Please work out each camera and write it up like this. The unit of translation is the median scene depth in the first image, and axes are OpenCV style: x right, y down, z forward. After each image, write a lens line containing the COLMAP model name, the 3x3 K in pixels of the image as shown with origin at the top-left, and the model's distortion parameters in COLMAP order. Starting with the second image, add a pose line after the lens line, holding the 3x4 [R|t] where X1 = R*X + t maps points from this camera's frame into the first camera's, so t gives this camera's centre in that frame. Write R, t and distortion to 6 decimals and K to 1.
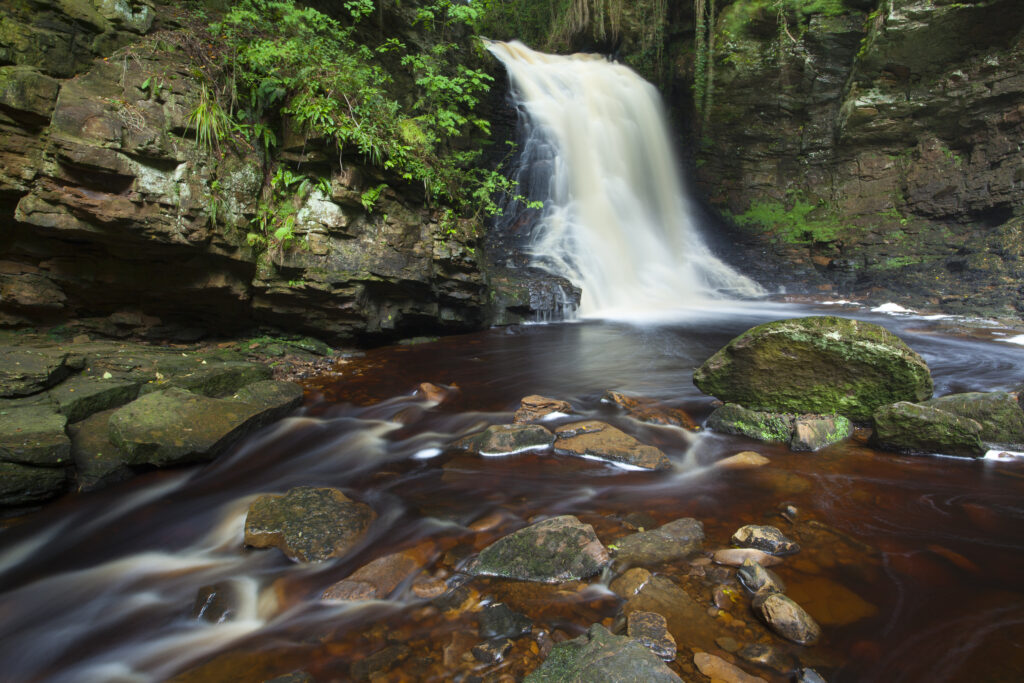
lens RADIAL K [[683.7, 0, 503.6], [0, 683.7, 335.5], [0, 0, 1]] dist [-0.065498, 0.059029]
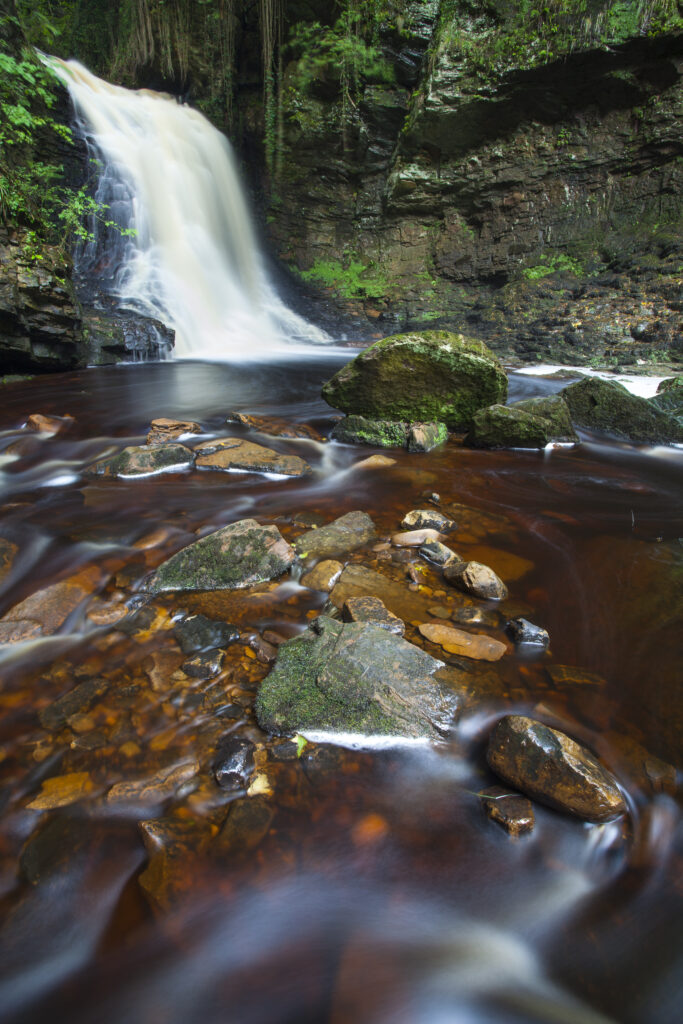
lens RADIAL K [[578.2, 0, 348.1], [0, 578.2, 513.8], [0, 0, 1]] dist [-0.060935, 0.031952]
pose [[0.909410, -0.103859, 0.402723, -0.037985], [0.015323, 0.976027, 0.217108, 0.029005], [-0.415618, -0.191269, 0.889201, 0.076123]]
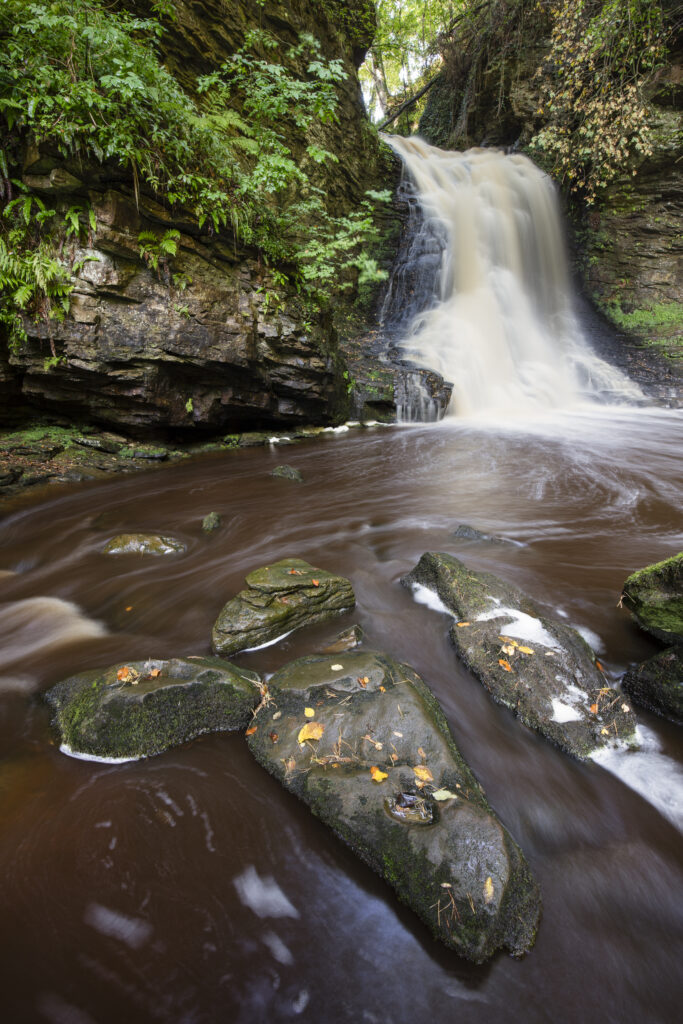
lens RADIAL K [[508.6, 0, 335.3], [0, 508.6, 508.5], [0, 0, 1]] dist [-0.029639, 0.000513]
pose [[0.988821, 0.054553, -0.138772, 0.086074], [-0.031566, 0.986162, 0.162750, -0.011846], [0.145731, -0.156550, 0.976860, 0.394882]]
